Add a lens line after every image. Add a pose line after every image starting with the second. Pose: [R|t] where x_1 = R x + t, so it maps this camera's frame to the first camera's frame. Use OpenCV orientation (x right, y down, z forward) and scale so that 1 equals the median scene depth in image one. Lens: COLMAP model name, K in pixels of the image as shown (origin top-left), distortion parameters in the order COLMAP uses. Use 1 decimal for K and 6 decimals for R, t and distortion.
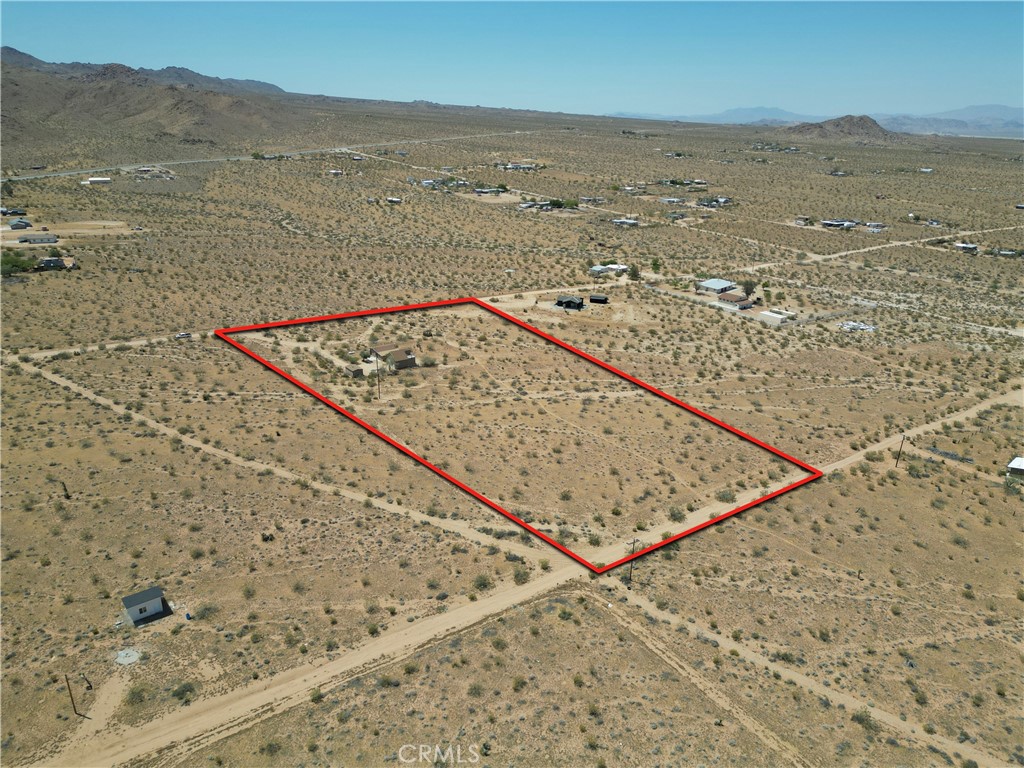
lens RADIAL K [[714.3, 0, 512.0], [0, 714.3, 384.0], [0, 0, 1]] dist [0.077514, -0.071646]
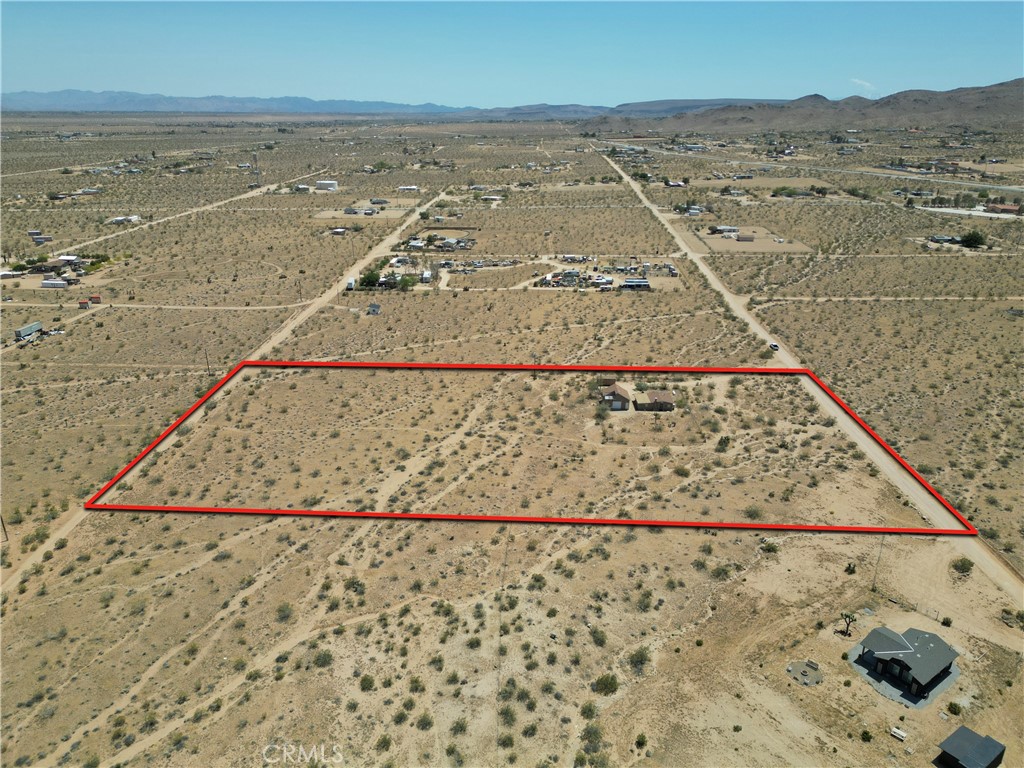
lens RADIAL K [[714.3, 0, 512.0], [0, 714.3, 384.0], [0, 0, 1]] dist [0.077514, -0.071646]
pose [[-0.610050, 0.250501, -0.751723, 0.711318], [-0.302308, 0.803366, 0.513043, -0.568698], [0.732426, 0.540234, -0.414365, 1.559600]]
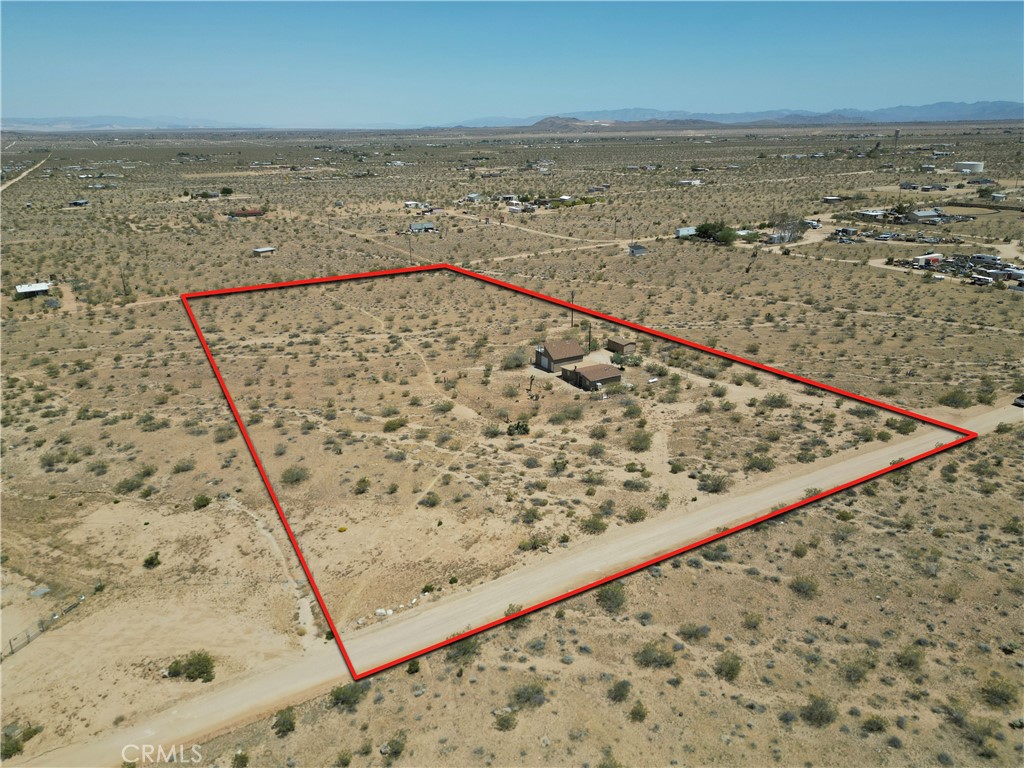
lens RADIAL K [[714.3, 0, 512.0], [0, 714.3, 384.0], [0, 0, 1]] dist [0.077514, -0.071646]
pose [[-0.994073, -0.050682, 0.096177, -0.217579], [0.023983, 0.760647, 0.648723, -0.517901], [-0.106035, 0.647184, -0.754923, 1.839553]]
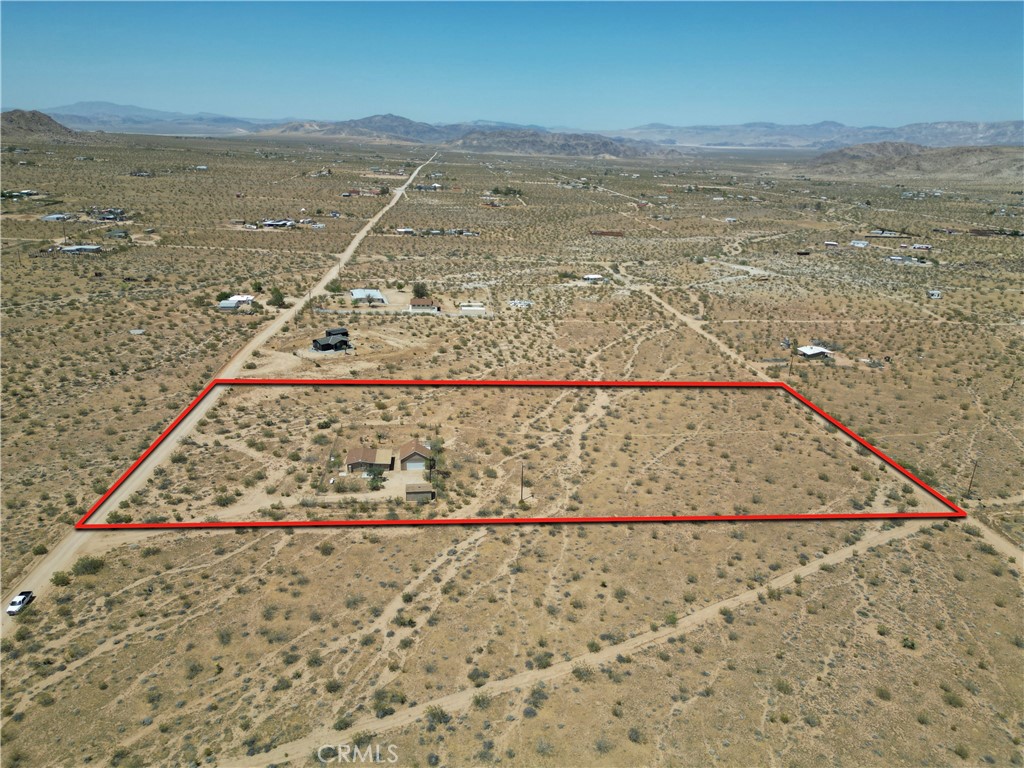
lens RADIAL K [[714.3, 0, 512.0], [0, 714.3, 384.0], [0, 0, 1]] dist [0.077514, -0.071646]
pose [[0.504605, -0.294645, 0.811516, -0.834308], [0.290186, 0.943158, 0.162003, -0.239658], [-0.813121, 0.153743, 0.561424, 0.621390]]
